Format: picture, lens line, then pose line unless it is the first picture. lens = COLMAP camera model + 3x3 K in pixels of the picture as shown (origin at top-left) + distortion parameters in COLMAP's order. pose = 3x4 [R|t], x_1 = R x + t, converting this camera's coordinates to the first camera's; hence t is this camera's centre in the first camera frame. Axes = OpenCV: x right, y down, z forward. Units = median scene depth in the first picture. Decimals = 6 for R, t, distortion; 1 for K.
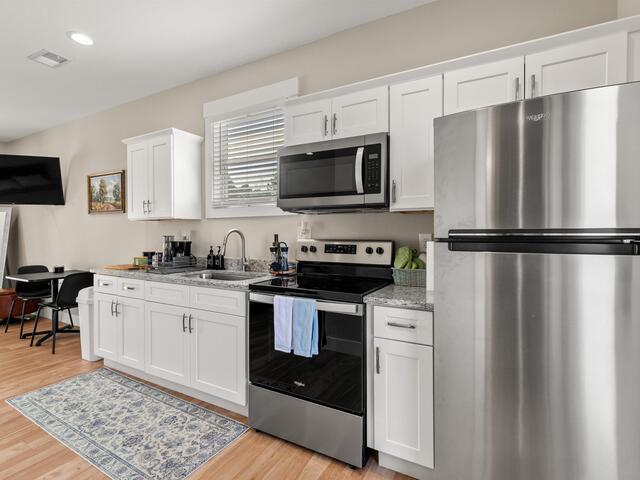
lens RADIAL K [[316.9, 0, 320.4], [0, 316.9, 230.4], [0, 0, 1]] dist [0.001841, 0.000277]
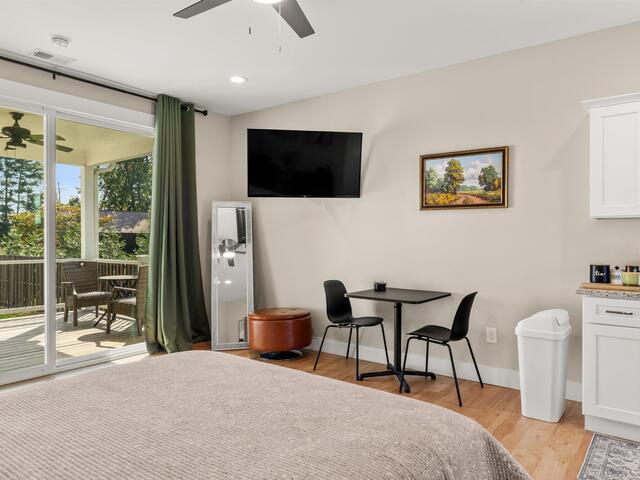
lens RADIAL K [[443.6, 0, 320.0], [0, 443.6, 240.0], [0, 0, 1]] dist [0.002847, 0.002160]
pose [[0.989508, 0.003474, -0.144434, -1.174929], [-0.001023, 0.999854, 0.017042, -0.001971], [0.144472, -0.016716, 0.989368, -0.028804]]
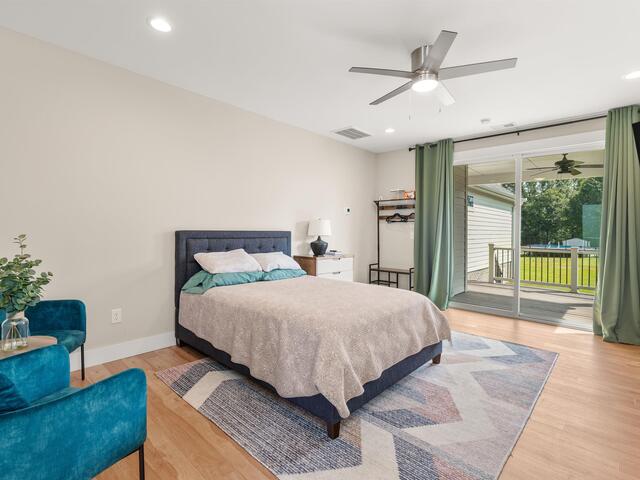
lens RADIAL K [[316.9, 0, 320.4], [0, 316.9, 230.4], [0, 0, 1]] dist [0.001841, 0.000277]
pose [[-0.247332, -0.002240, -0.968928, -0.375282], [-0.005567, 0.999984, -0.000890, 0.006853], [0.968915, 0.005174, -0.247341, 0.682079]]
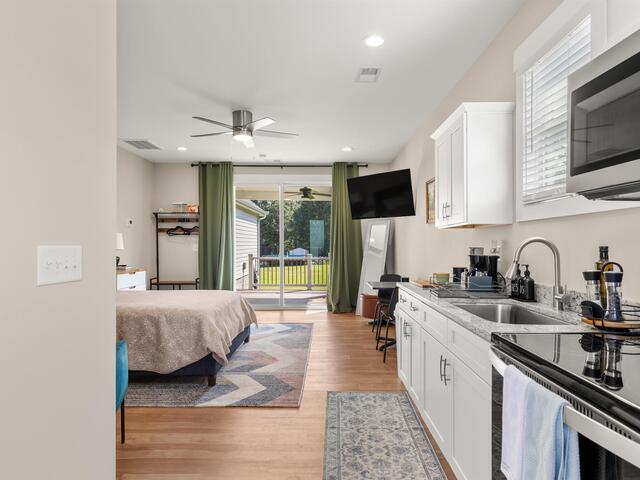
lens RADIAL K [[382.0, 0, 320.0], [0, 382.0, 240.0], [0, 0, 1]] dist [0.000615, 0.000049]
pose [[0.468564, -0.007962, -0.883394, 0.171386], [0.006483, 0.999963, -0.005574, 0.002275], [0.883406, -0.003115, 0.468598, 0.285599]]
